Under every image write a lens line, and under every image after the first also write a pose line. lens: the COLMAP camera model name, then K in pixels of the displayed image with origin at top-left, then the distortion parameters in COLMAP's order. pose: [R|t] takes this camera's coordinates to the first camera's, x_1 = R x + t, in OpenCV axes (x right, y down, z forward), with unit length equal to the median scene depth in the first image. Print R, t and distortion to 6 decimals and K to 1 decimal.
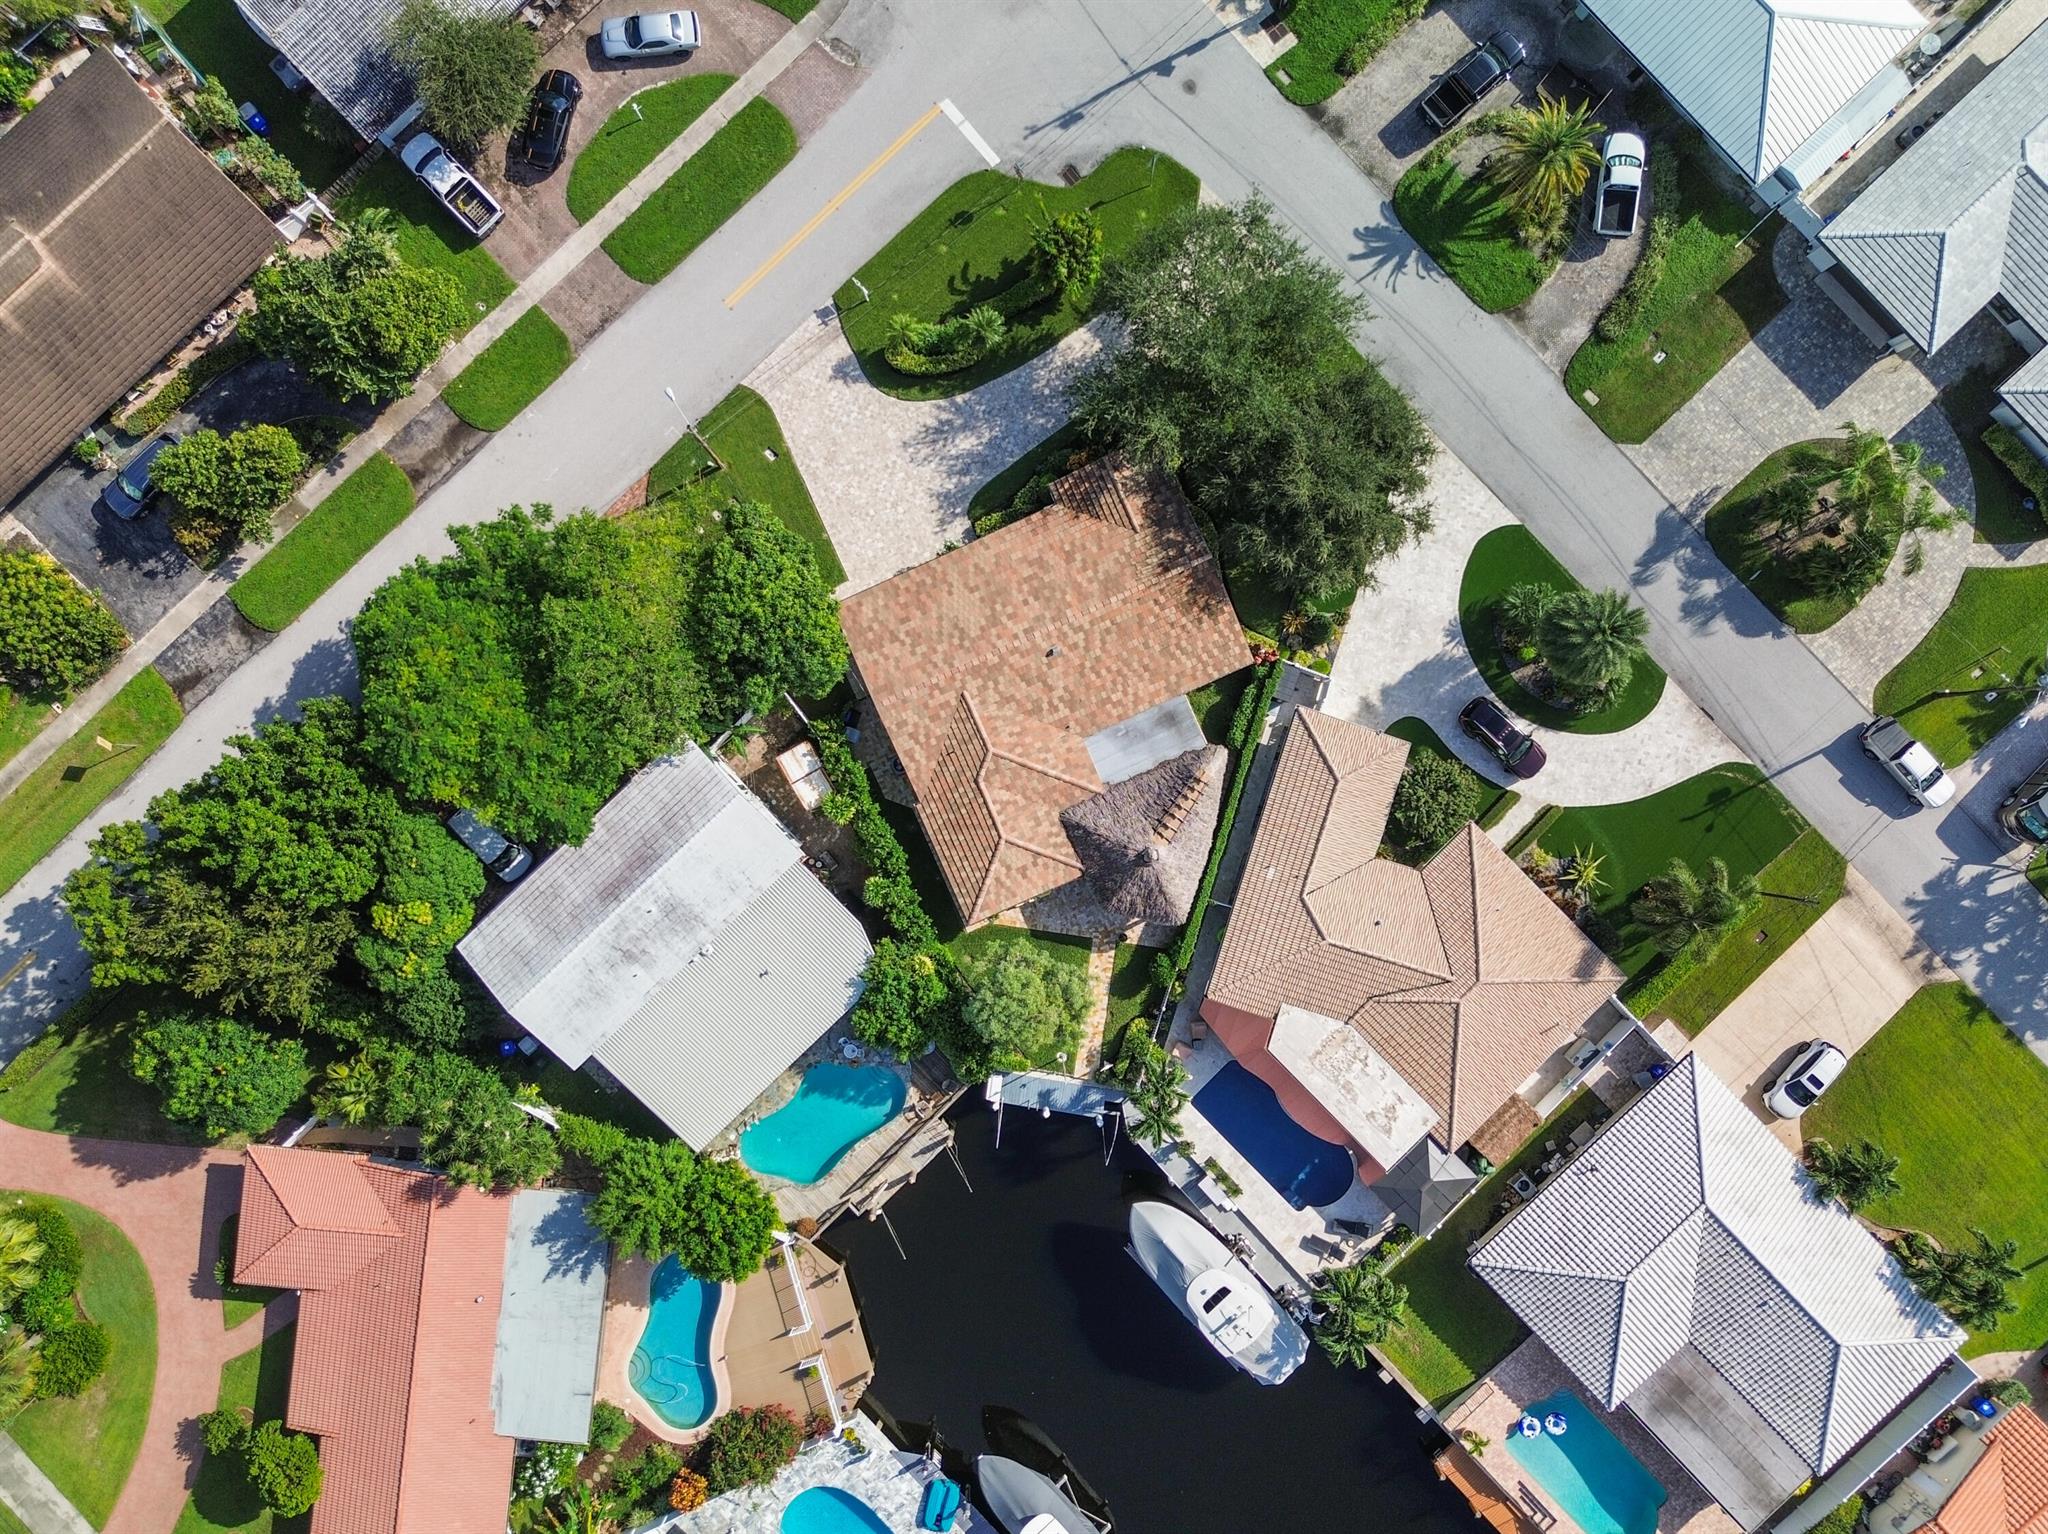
lens RADIAL K [[1428.6, 0, 1024.0], [0, 1428.6, 767.0], [0, 0, 1]] dist [0.000046, -0.021061]
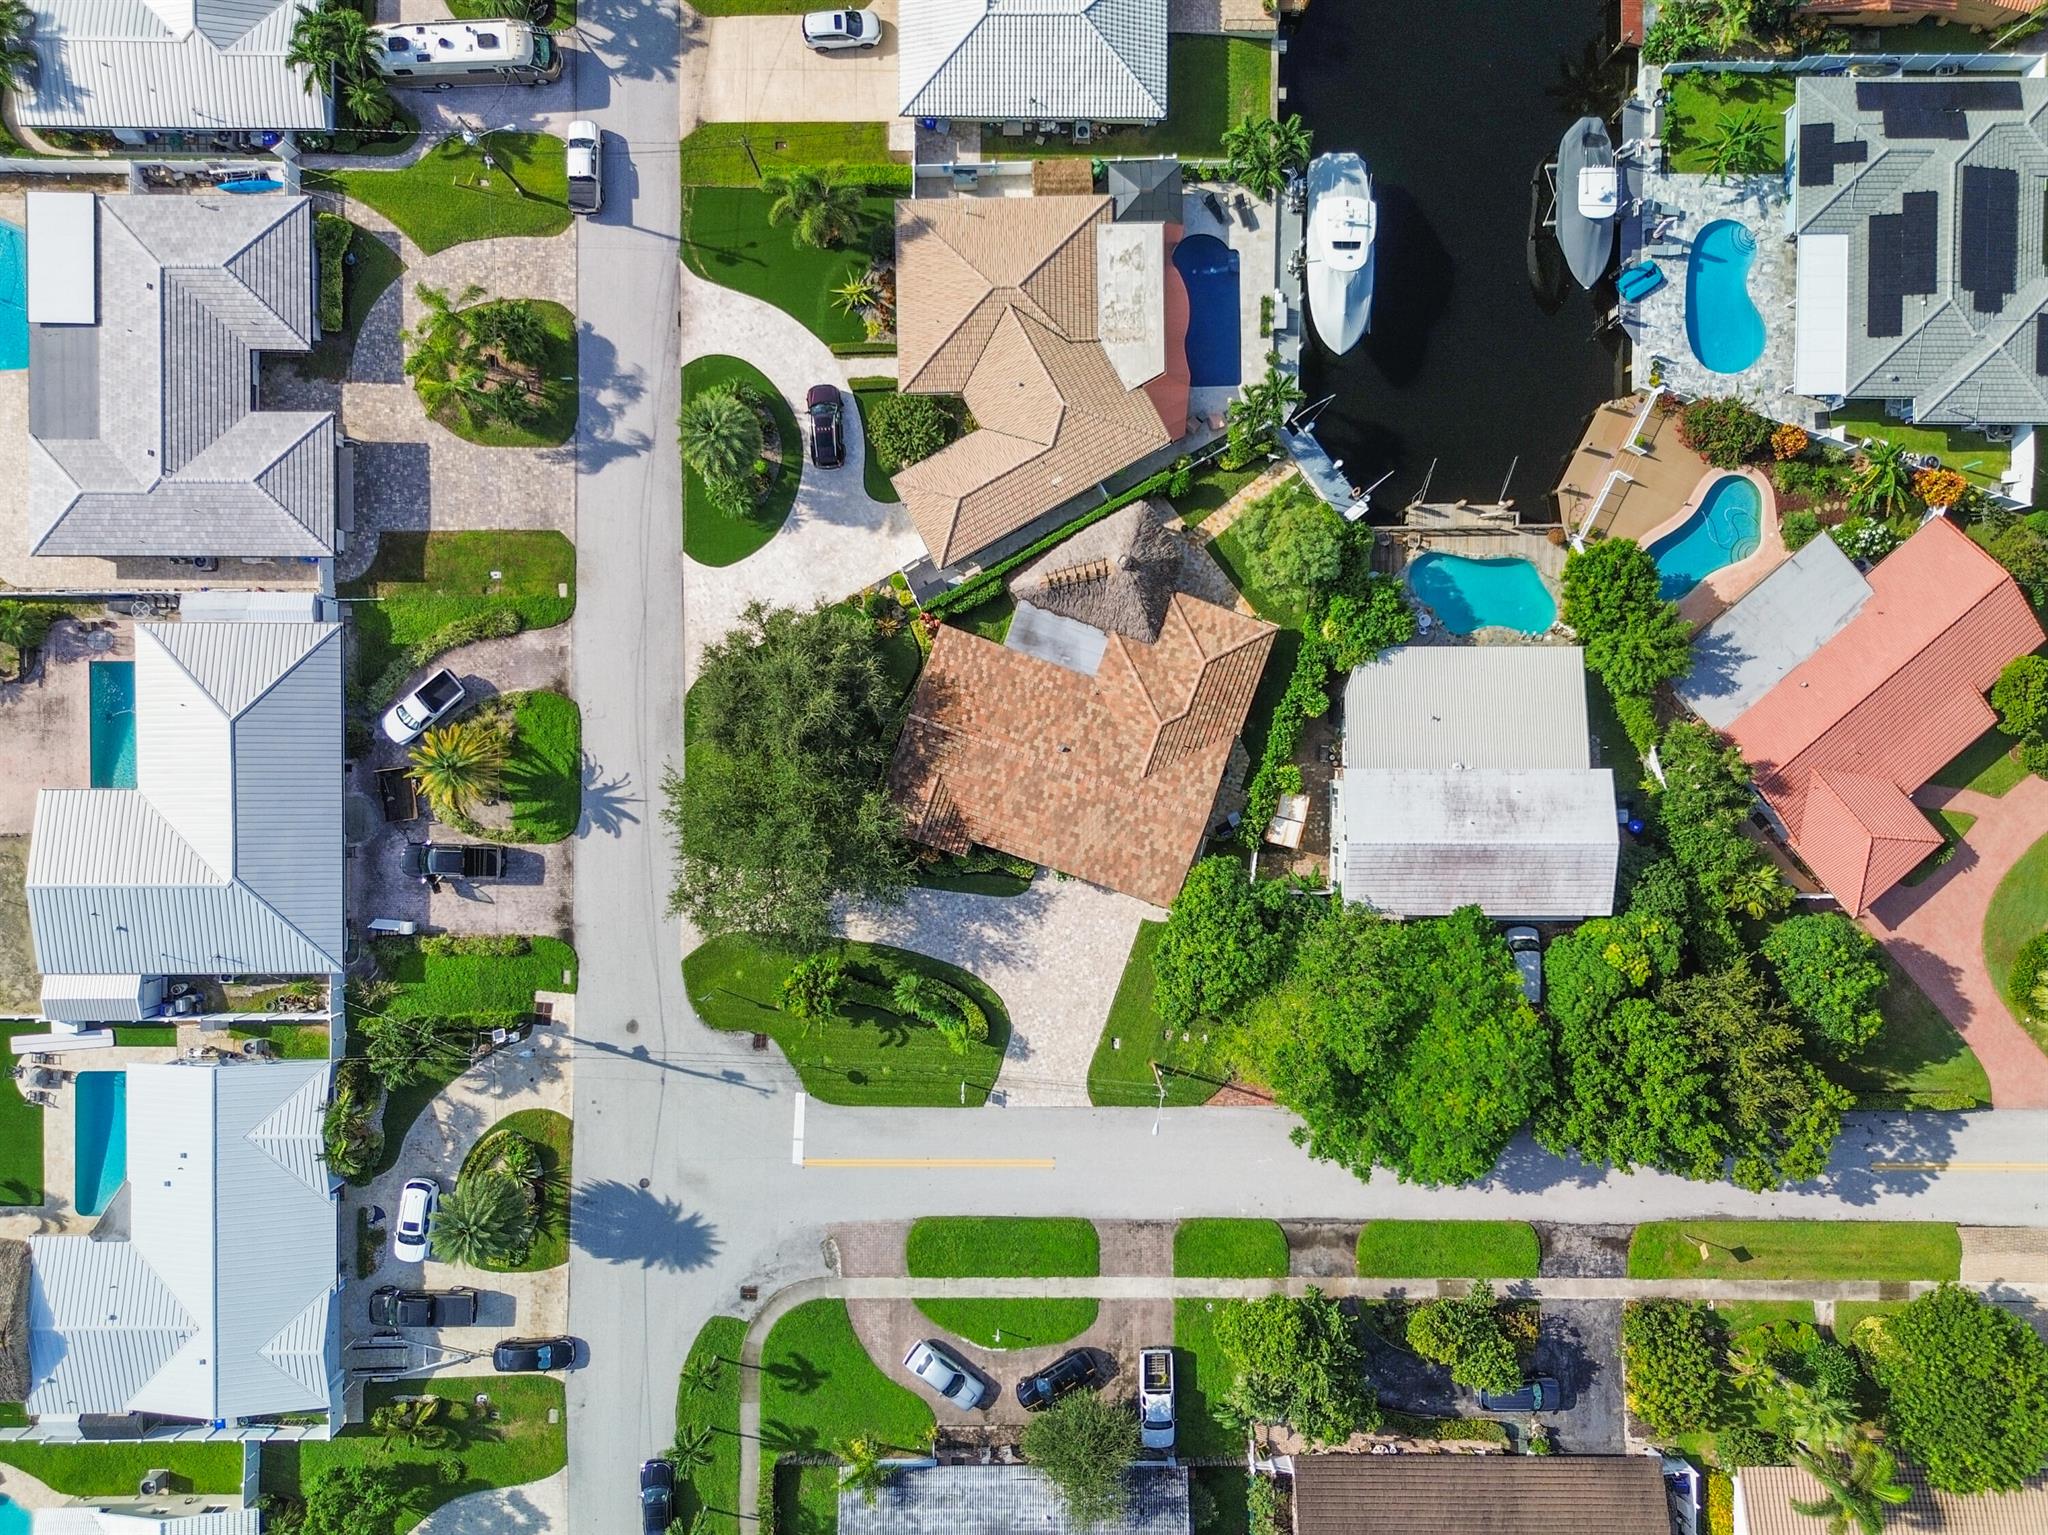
lens RADIAL K [[1434.8, 0, 1024.0], [0, 1434.8, 767.5], [0, 0, 1]] dist [-0.021607, 0.002701]
pose [[-0.725519, -0.688066, -0.013714, 0.048004], [0.688198, -0.725444, -0.010740, -0.098113], [-0.002559, -0.017230, 0.999848, -0.158401]]
